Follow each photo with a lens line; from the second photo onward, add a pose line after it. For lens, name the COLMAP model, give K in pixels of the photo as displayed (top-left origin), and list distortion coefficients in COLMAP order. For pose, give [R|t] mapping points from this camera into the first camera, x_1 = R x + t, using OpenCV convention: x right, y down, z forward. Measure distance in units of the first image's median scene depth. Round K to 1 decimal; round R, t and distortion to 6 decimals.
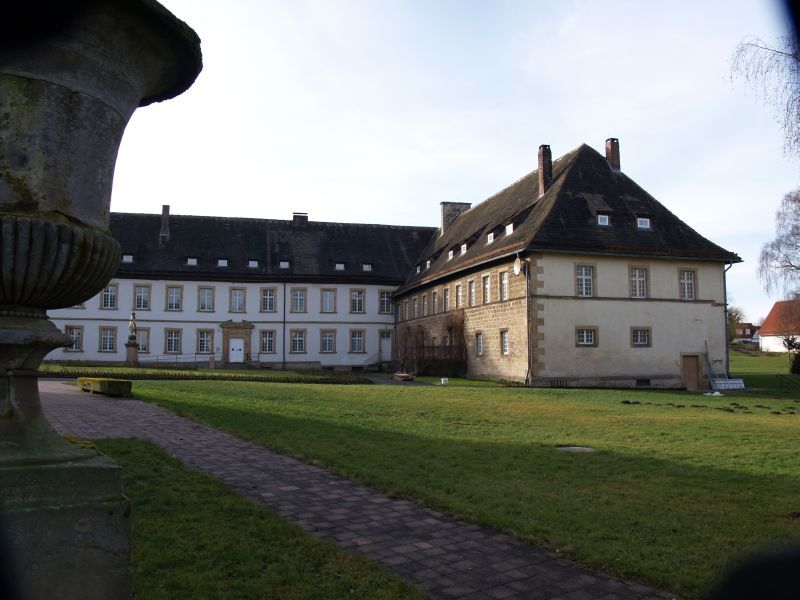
lens RADIAL K [[674.3, 0, 395.2], [0, 674.3, 301.1], [0, 0, 1]] dist [-0.099431, 0.058519]
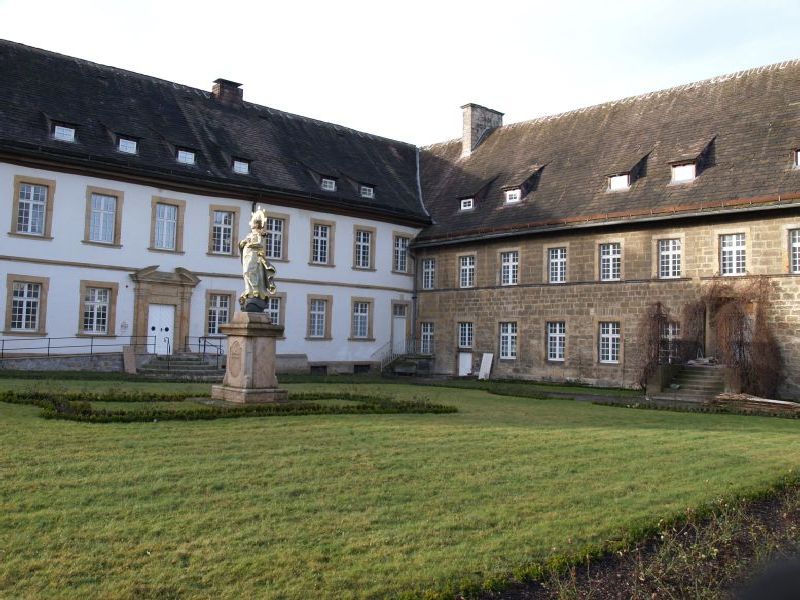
lens RADIAL K [[733.8, 0, 407.8], [0, 733.8, 284.2], [0, 0, 1]] dist [-0.091015, 0.022769]
pose [[0.884259, 0.058485, 0.463321, -0.319115], [-0.067420, 0.997721, 0.002729, 0.026951], [-0.462105, -0.033651, 0.886186, 0.454386]]
